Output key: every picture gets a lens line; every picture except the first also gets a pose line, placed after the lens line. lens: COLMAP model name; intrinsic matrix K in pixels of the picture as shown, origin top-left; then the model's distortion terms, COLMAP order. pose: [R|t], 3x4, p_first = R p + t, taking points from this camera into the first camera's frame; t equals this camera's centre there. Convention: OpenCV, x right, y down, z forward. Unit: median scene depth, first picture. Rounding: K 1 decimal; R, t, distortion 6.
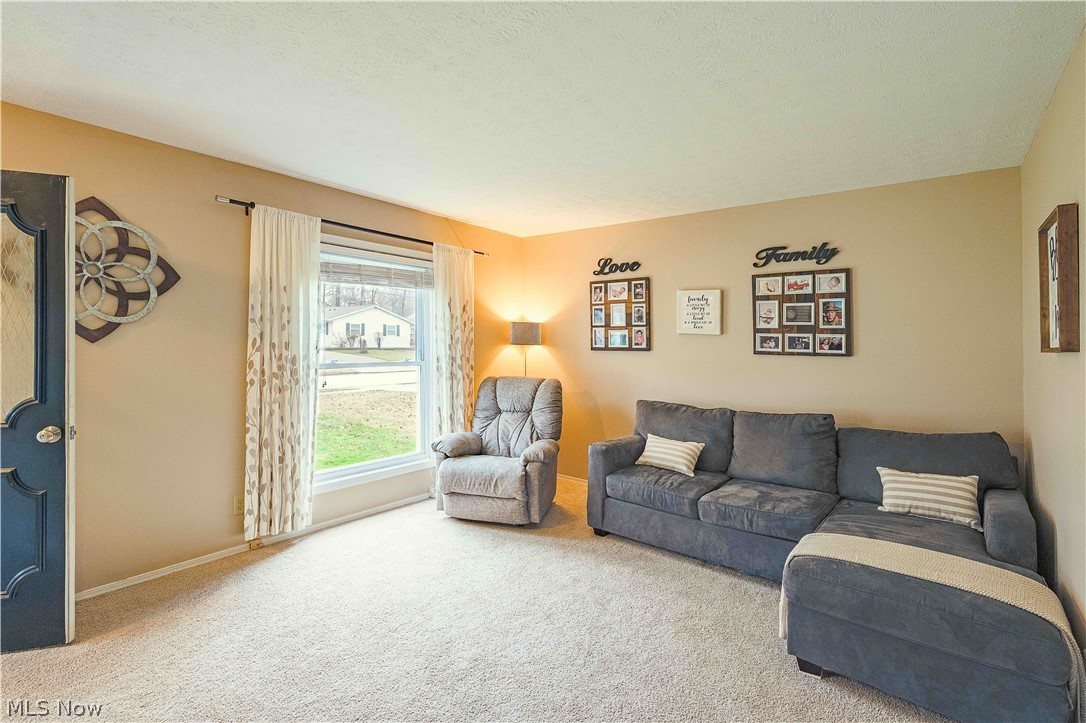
lens RADIAL K [[489.6, 0, 520.7], [0, 489.6, 367.1], [0, 0, 1]] dist [0.001856, 0.000027]
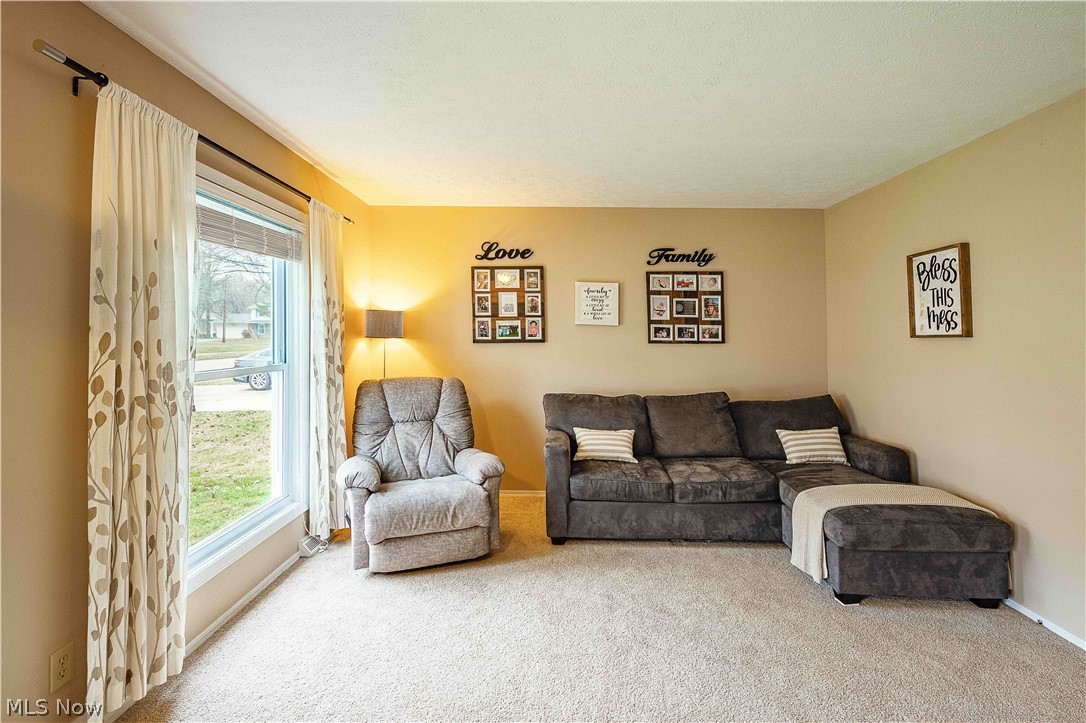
lens RADIAL K [[511.9, 0, 542.0], [0, 511.9, 347.8], [0, 0, 1]] dist [-0.000681, -0.000380]
pose [[0.792705, -0.027107, 0.609003, -0.433760], [0.040231, 0.999159, -0.007894, -0.017770], [-0.608277, 0.030758, 0.793129, 0.245518]]
